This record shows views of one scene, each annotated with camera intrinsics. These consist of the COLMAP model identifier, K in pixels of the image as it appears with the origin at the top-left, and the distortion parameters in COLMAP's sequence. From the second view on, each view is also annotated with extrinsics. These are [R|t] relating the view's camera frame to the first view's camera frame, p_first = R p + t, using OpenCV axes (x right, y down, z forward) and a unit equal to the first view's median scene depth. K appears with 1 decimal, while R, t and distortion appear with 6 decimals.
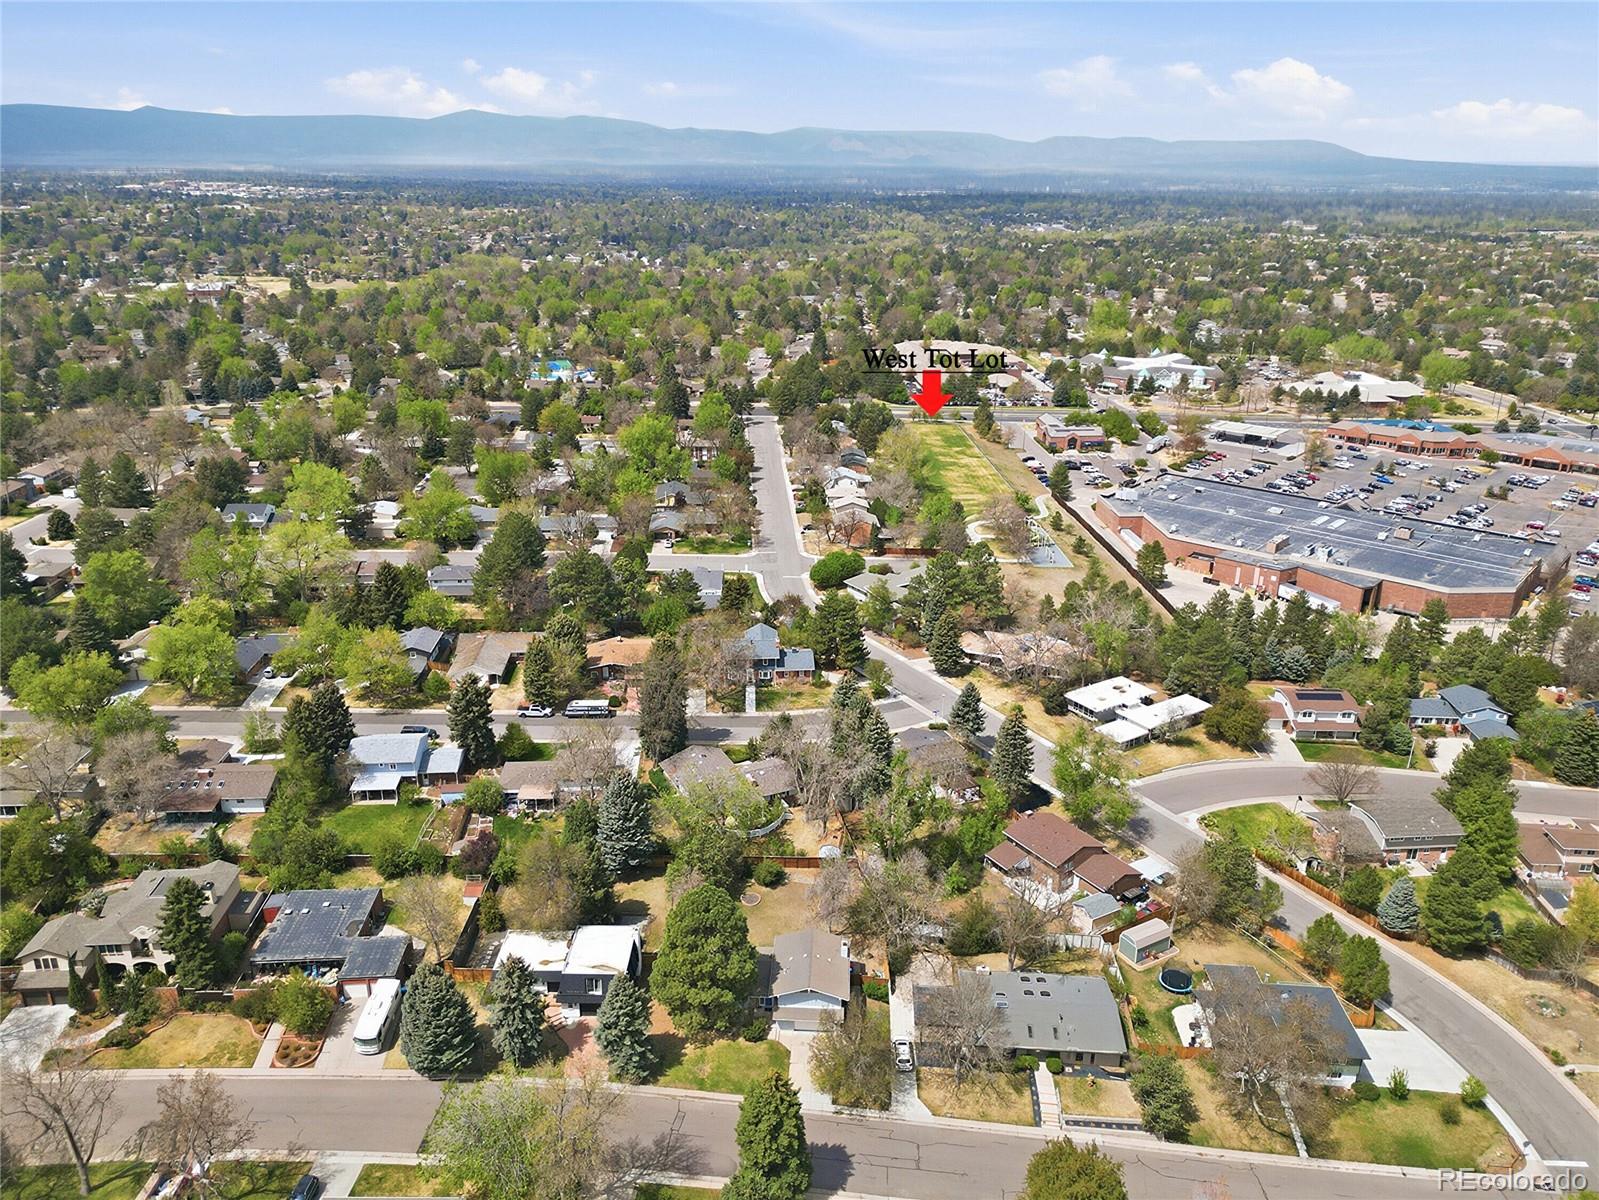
lens RADIAL K [[1110.0, 0, 799.5], [0, 1110.0, 600.0], [0, 0, 1]] dist [0.052408, -0.030402]
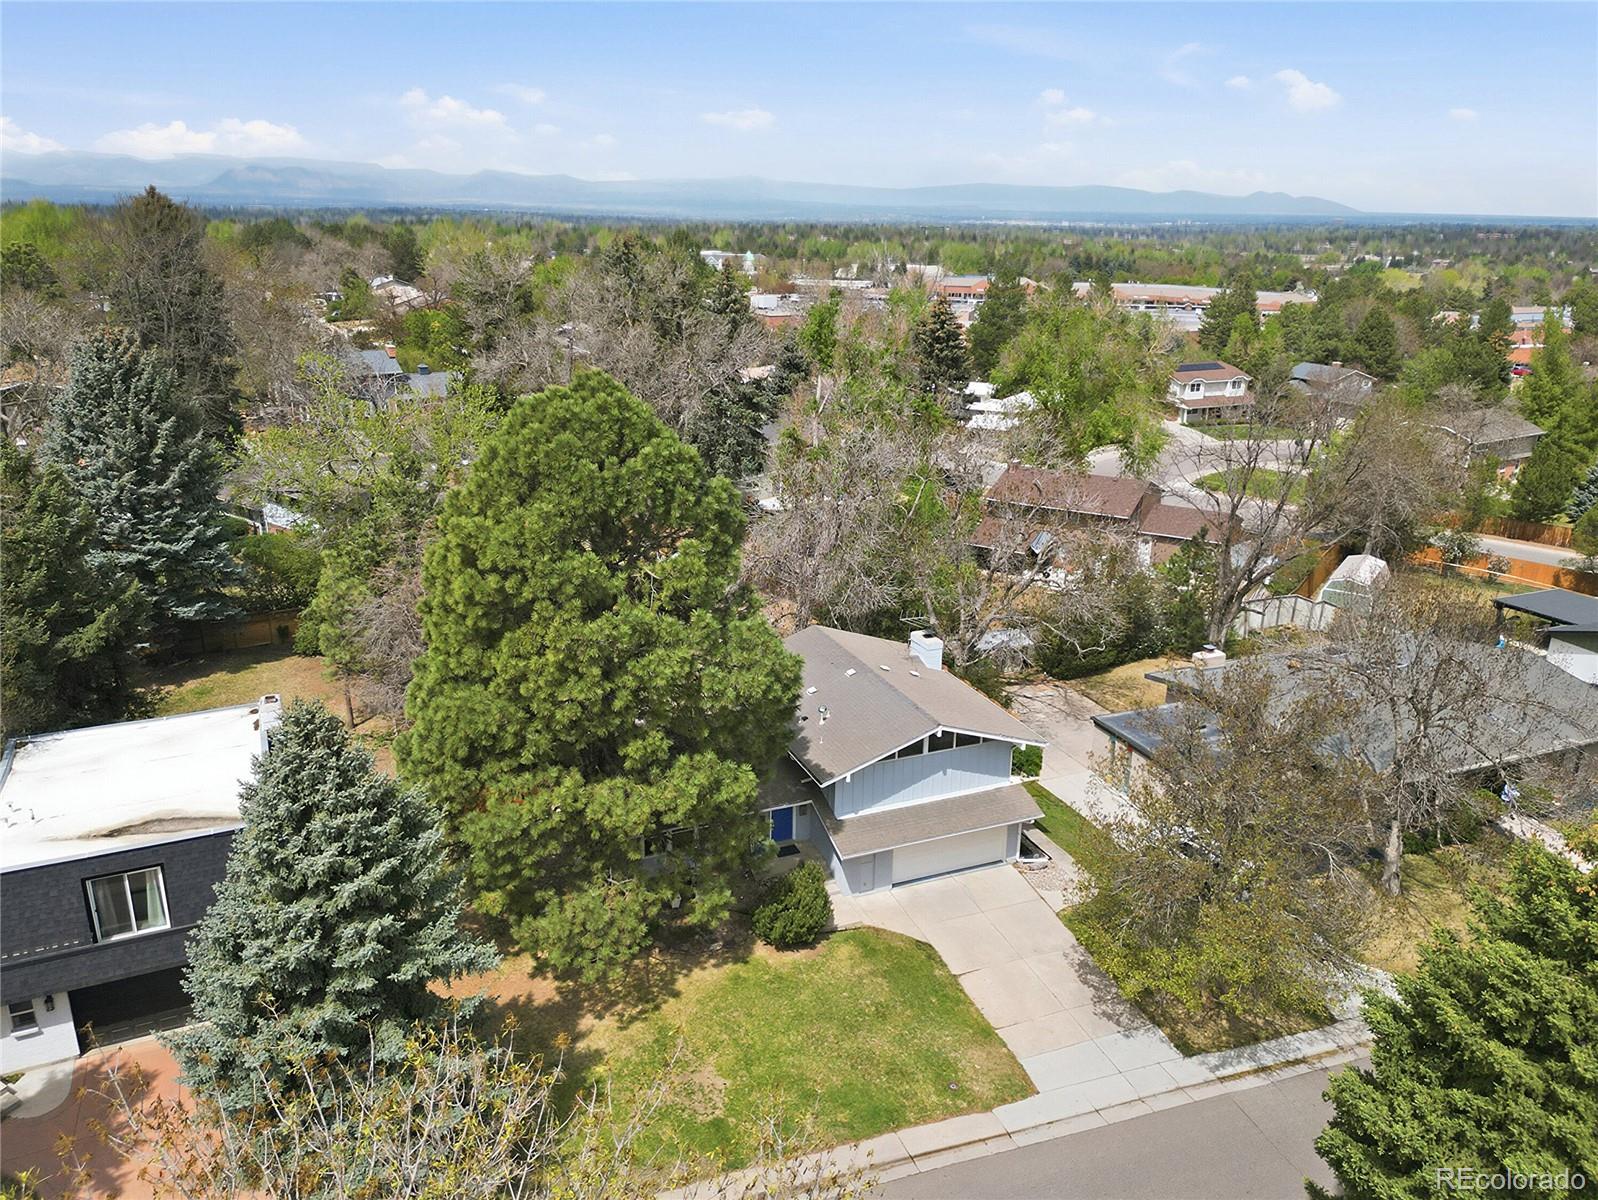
lens RADIAL K [[1139.5, 0, 799.0], [0, 1139.5, 600.0], [0, 0, 1]] dist [0.090674, -0.085697]
pose [[0.903948, -0.137098, 0.405070, -0.150092], [0.137383, 0.990107, 0.028527, 0.300596], [-0.404973, 0.029863, 0.913841, 0.734250]]
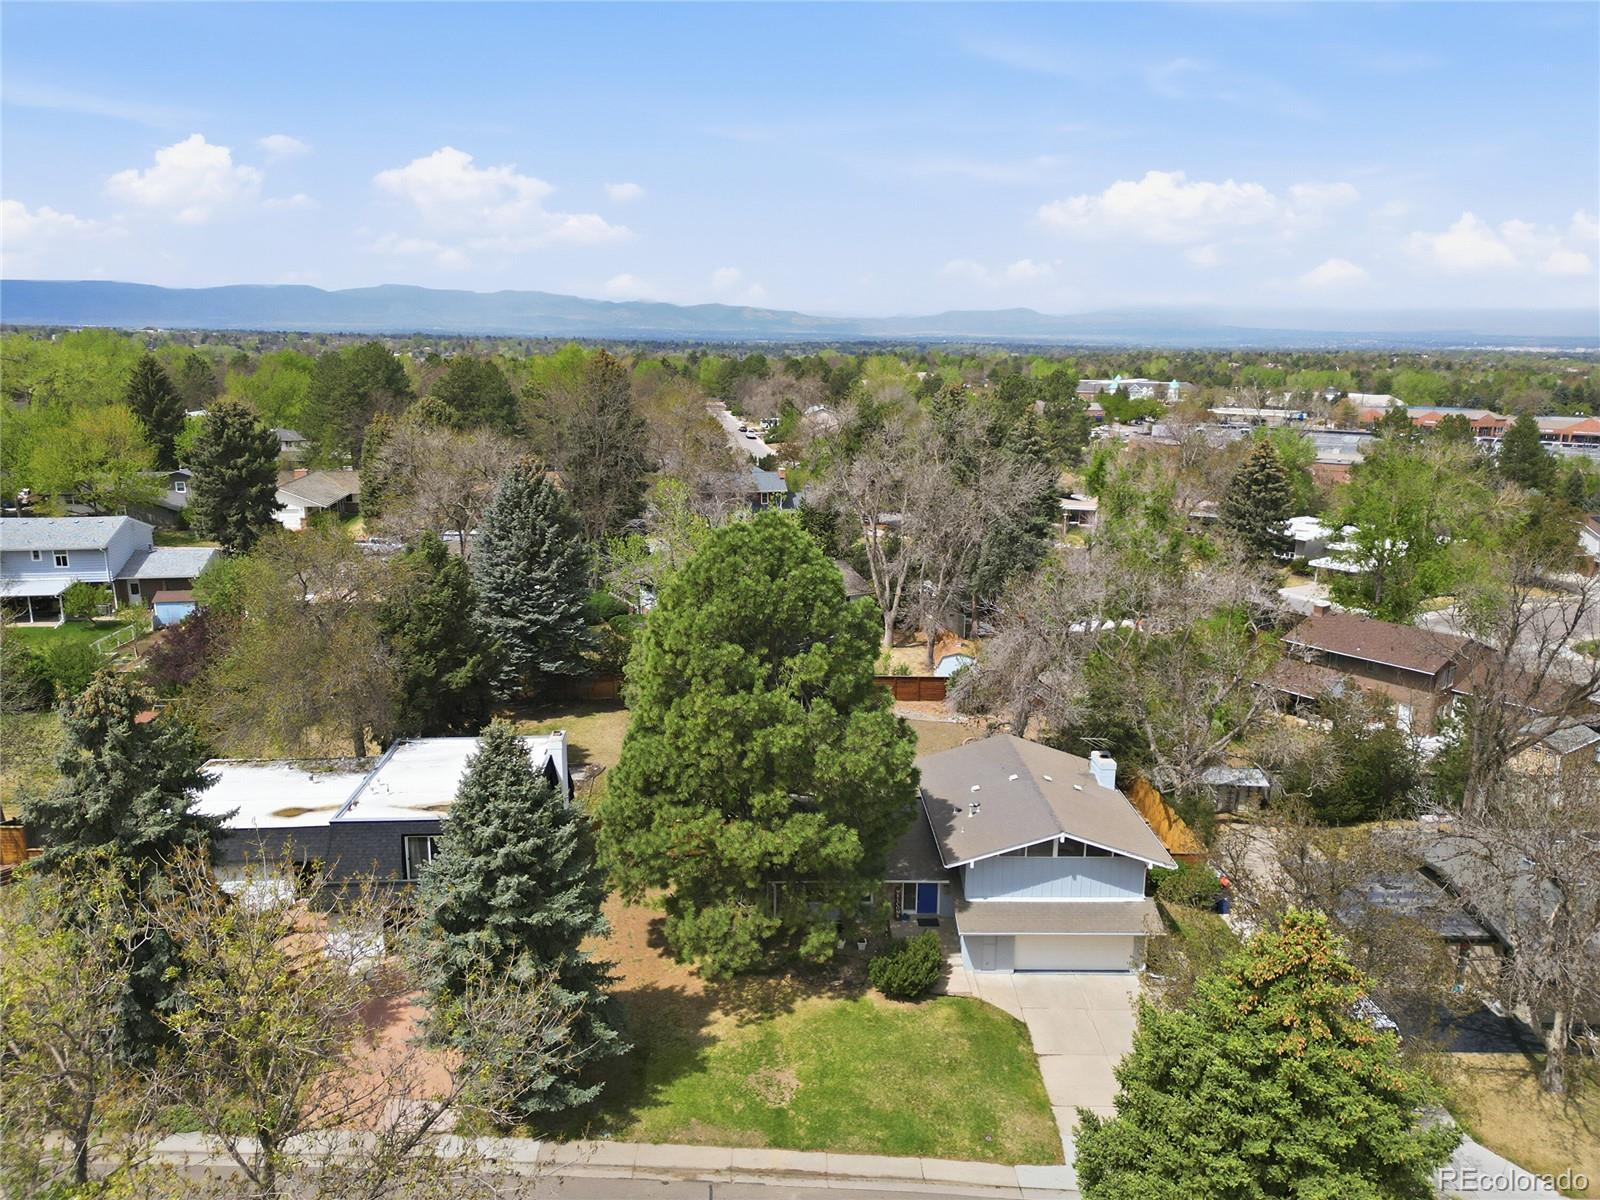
lens RADIAL K [[1099.3, 0, 800.0], [0, 1099.3, 600.0], [0, 0, 1]] dist [0.095164, -0.076622]
pose [[0.997499, -0.019117, 0.068045, -0.095269], [0.025668, 0.994979, -0.096733, 0.309007], [-0.065854, 0.098238, 0.992982, 0.663690]]
